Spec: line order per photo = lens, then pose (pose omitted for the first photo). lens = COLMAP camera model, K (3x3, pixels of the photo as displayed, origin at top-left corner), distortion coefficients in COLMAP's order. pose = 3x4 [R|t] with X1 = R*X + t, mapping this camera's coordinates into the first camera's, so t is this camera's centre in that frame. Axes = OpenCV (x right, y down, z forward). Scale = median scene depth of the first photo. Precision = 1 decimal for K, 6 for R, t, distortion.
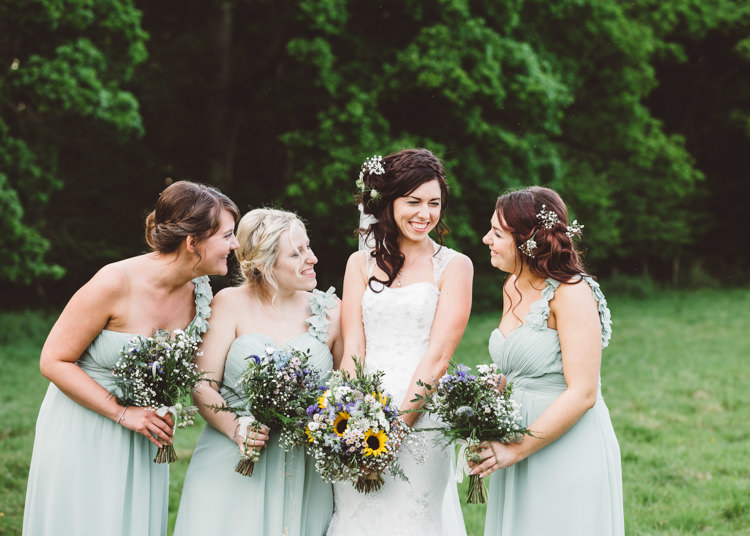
lens RADIAL K [[2658.1, 0, 375.1], [0, 2658.1, 267.2], [0, 0, 1]] dist [0.145396, 0.000000]
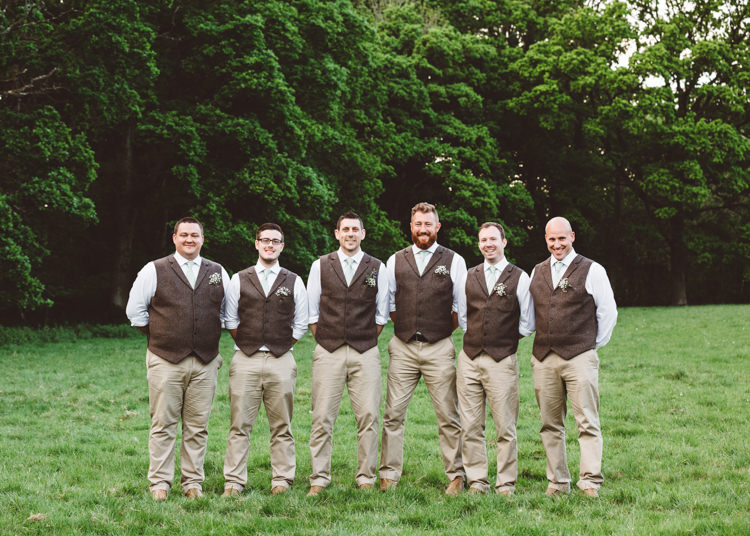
lens RADIAL K [[1630.0, 0, 375.1], [0, 1630.0, 268.7], [0, 0, 1]] dist [-0.061720, 0.000000]
pose [[0.994563, -0.011339, 0.103517, -0.011538], [0.013471, 0.999711, -0.019921, 0.001969], [-0.103261, 0.021208, 0.994428, -0.037694]]
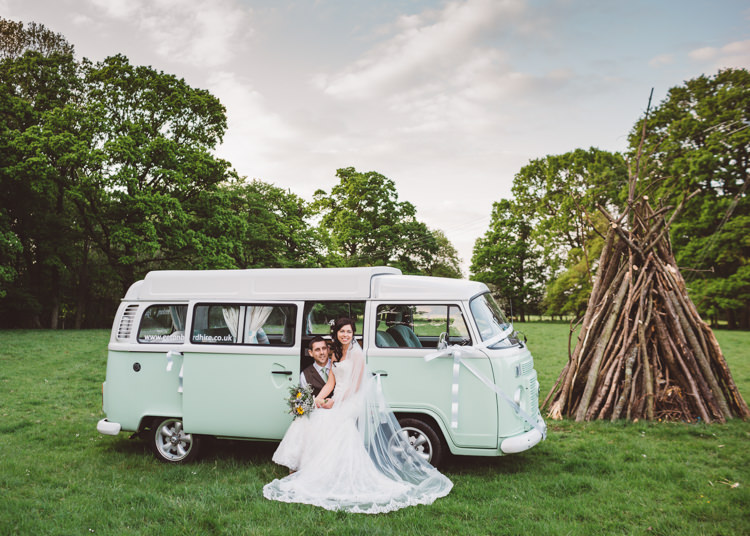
lens RADIAL K [[784.7, 0, 374.9], [0, 784.7, 268.2], [0, 0, 1]] dist [-0.075772, 0.000000]
pose [[0.807777, 0.036569, 0.588353, 0.057156], [0.005213, 0.997592, -0.069162, 0.002758], [-0.589465, 0.058935, 0.805641, 0.300183]]
